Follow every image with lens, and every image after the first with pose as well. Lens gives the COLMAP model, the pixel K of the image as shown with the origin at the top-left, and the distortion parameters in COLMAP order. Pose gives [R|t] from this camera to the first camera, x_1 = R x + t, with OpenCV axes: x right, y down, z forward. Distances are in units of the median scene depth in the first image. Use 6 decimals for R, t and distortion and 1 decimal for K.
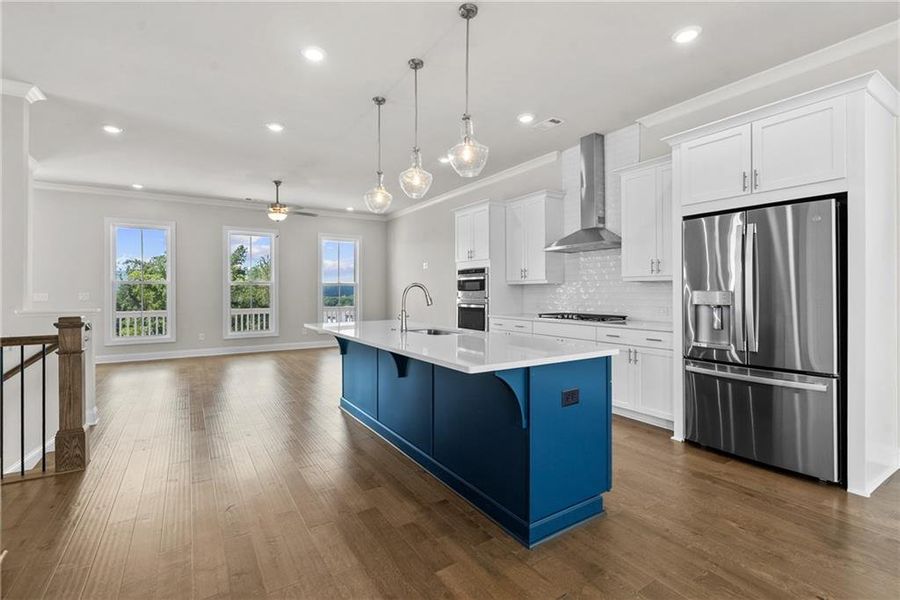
lens RADIAL K [[409.9, 0, 446.9], [0, 409.9, 293.8], [0, 0, 1]] dist [-0.001481, 0.000256]
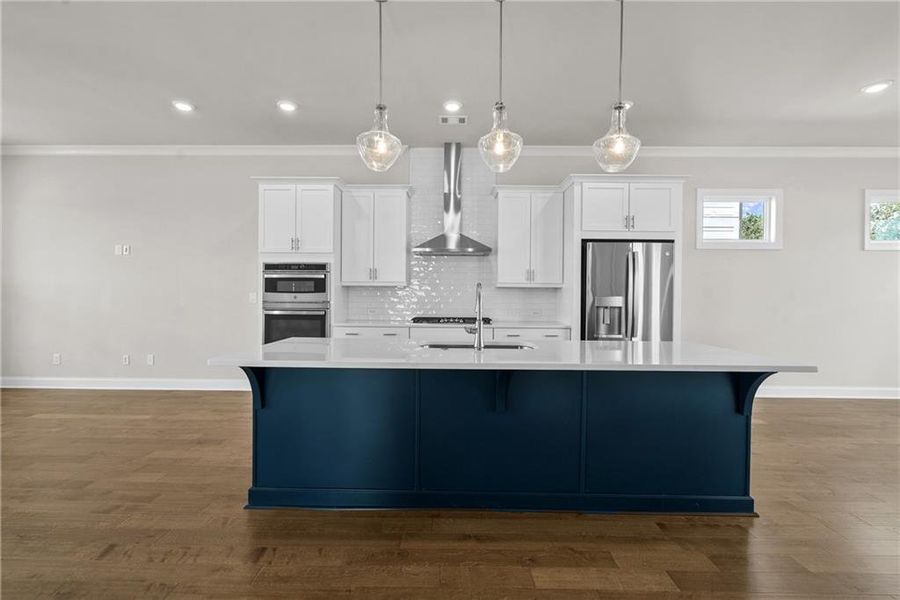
lens RADIAL K [[405.0, 0, 447.1], [0, 405.0, 300.4], [0, 0, 1]] dist [-0.002135, 0.000090]
pose [[0.549616, -0.002624, 0.835413, -0.459084], [-0.005731, 0.999960, 0.006911, 0.000090], [-0.835398, -0.008586, 0.549579, 0.406574]]
